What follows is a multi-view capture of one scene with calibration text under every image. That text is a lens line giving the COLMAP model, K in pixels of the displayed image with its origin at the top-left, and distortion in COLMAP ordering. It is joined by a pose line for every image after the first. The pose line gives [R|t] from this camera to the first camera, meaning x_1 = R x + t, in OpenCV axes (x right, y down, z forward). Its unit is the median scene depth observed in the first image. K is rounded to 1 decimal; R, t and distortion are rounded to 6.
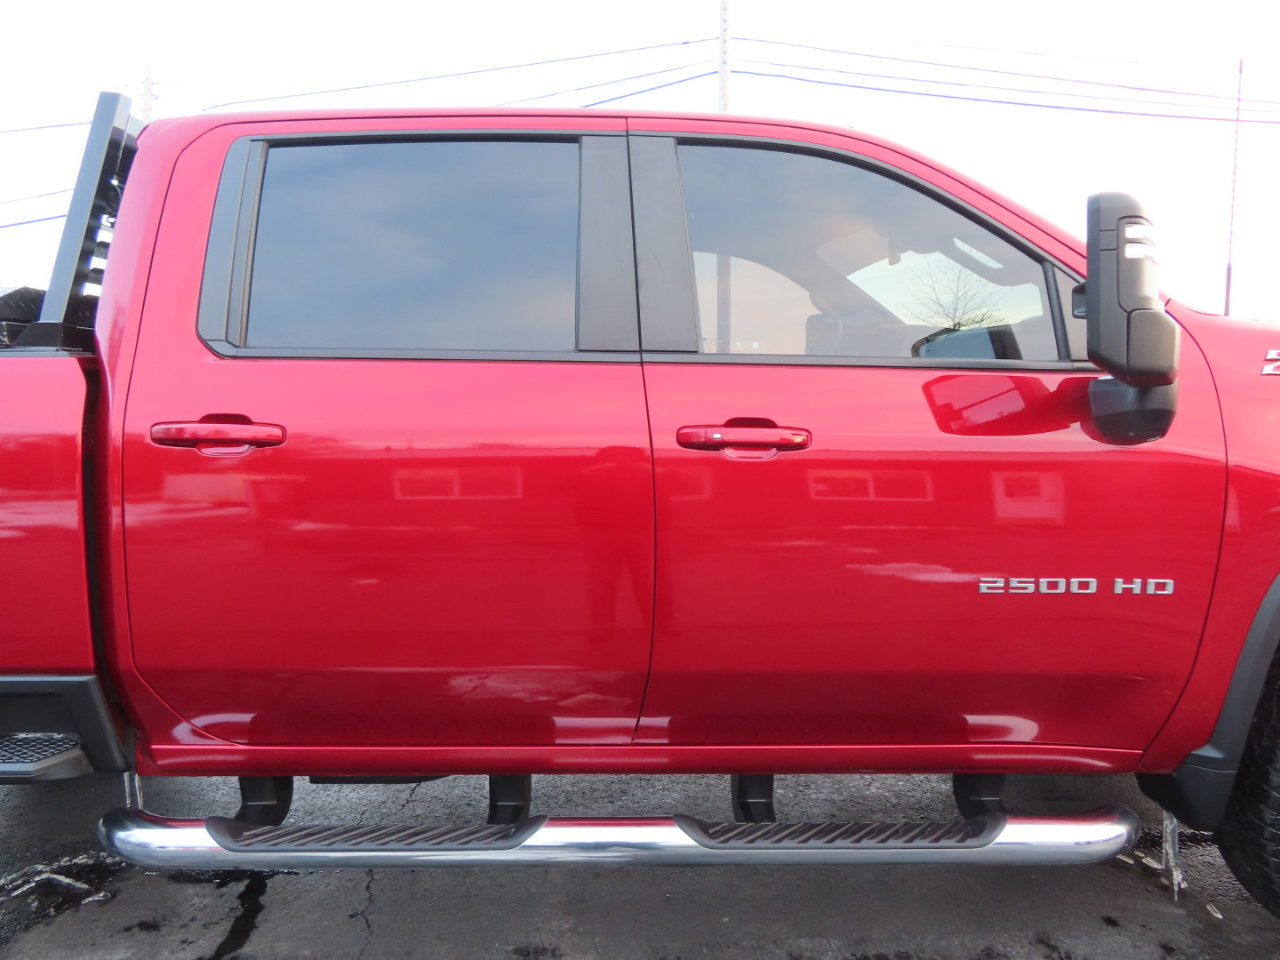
lens RADIAL K [[1075.4, 0, 641.0], [0, 1075.4, 548.2], [0, 0, 1]] dist [-0.015323, -0.014298]
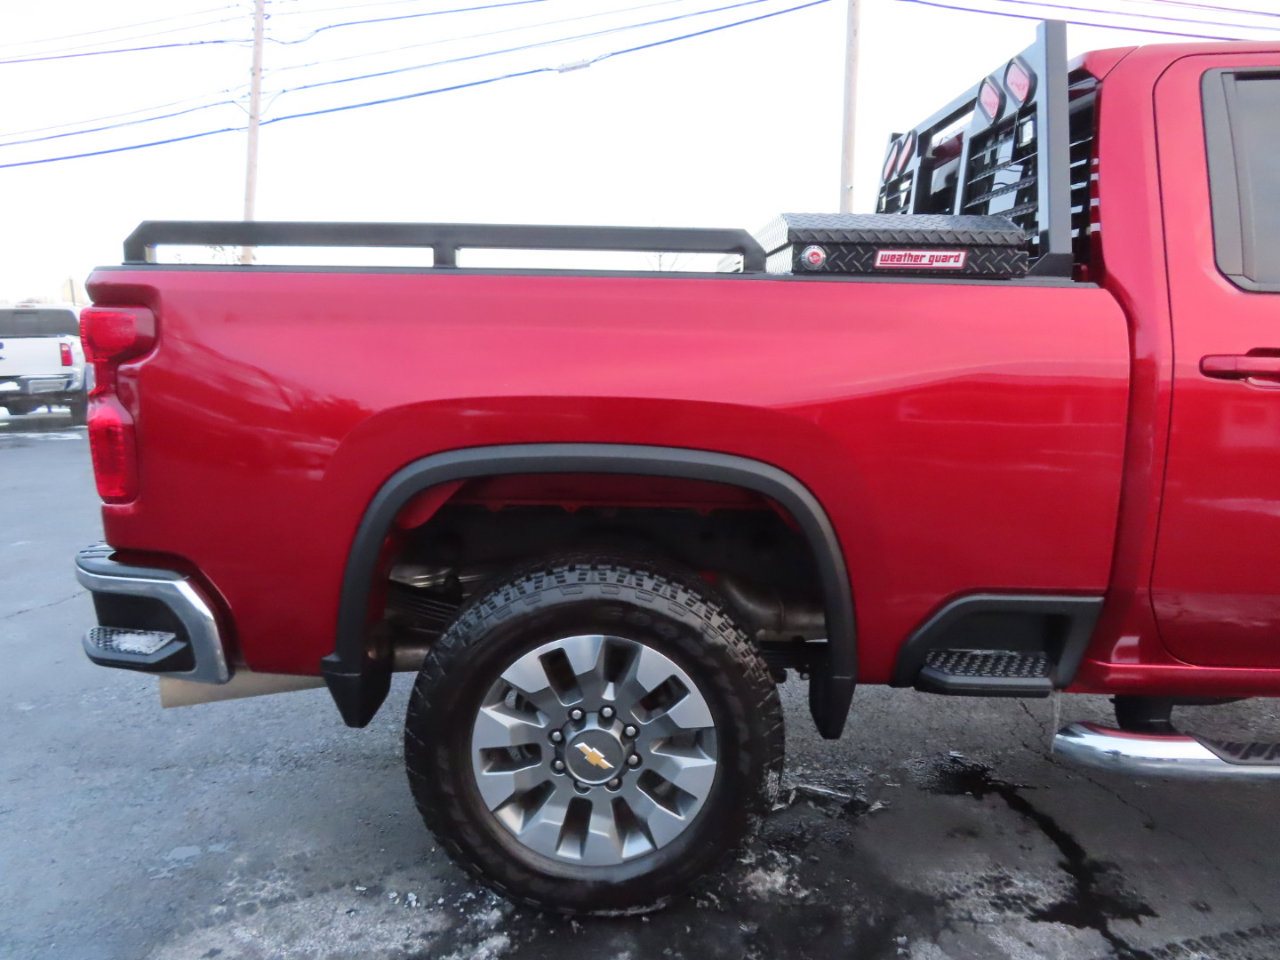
lens RADIAL K [[1075.4, 0, 641.0], [0, 1075.4, 548.2], [0, 0, 1]] dist [-0.015323, -0.014298]
pose [[0.999401, 0.015820, -0.030770, -0.667495], [-0.013488, 0.997125, 0.074564, -0.001153], [0.031861, -0.074105, 0.996741, -0.038927]]
